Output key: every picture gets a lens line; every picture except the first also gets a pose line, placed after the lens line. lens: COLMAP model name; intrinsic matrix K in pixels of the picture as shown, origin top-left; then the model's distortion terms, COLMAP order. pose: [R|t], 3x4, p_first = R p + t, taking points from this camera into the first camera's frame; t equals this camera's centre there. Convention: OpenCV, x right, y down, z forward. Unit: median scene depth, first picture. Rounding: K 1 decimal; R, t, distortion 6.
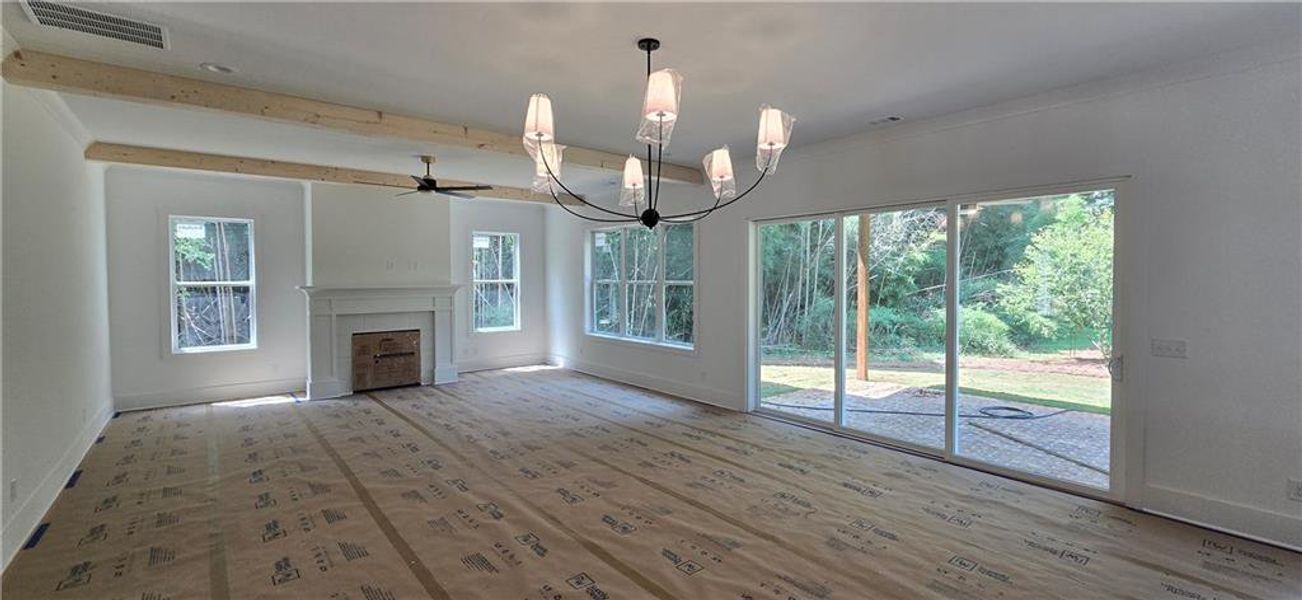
lens RADIAL K [[535.2, 0, 654.4], [0, 535.2, 291.6], [0, 0, 1]] dist [0.001582, -0.000007]
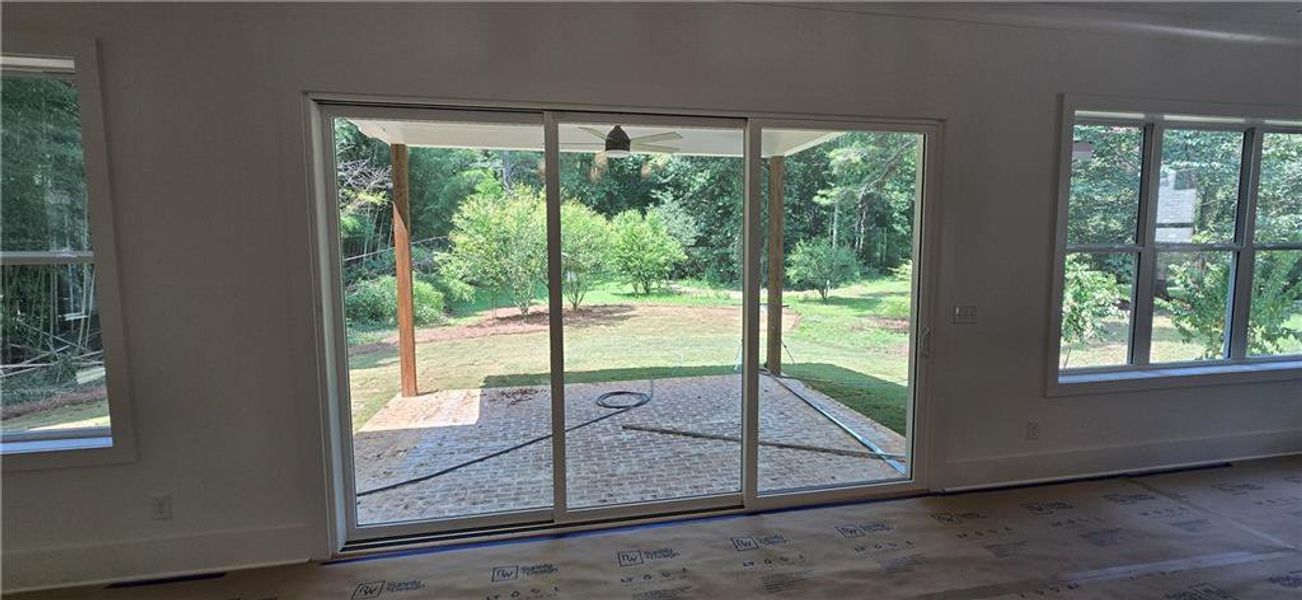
lens RADIAL K [[535.2, 0, 654.4], [0, 535.2, 291.6], [0, 0, 1]] dist [0.001582, -0.000007]
pose [[0.478843, -0.078135, 0.874416, -0.019468], [0.027916, 0.996883, 0.073791, -0.002999], [-0.877456, -0.010924, 0.479532, 0.182335]]
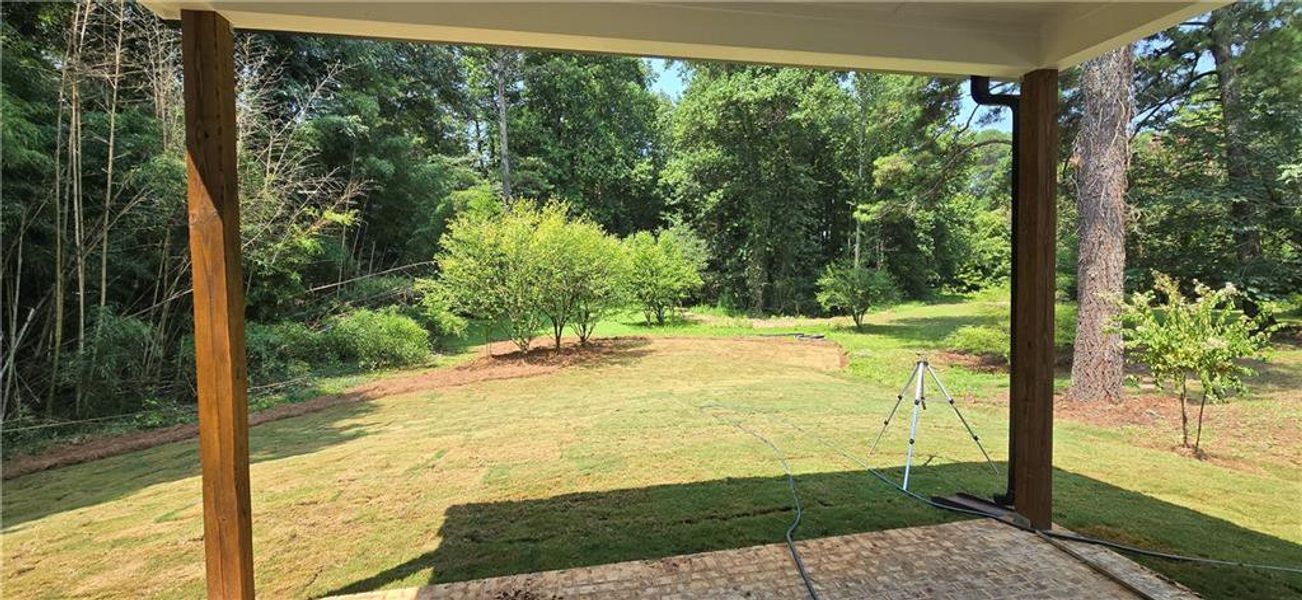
lens RADIAL K [[535.2, 0, 654.4], [0, 535.2, 291.6], [0, 0, 1]] dist [0.001582, -0.000007]
pose [[0.481691, -0.041883, 0.875340, 0.107167], [0.038676, 0.998900, 0.026512, -0.003502], [-0.875487, 0.021084, 0.482781, 0.292467]]
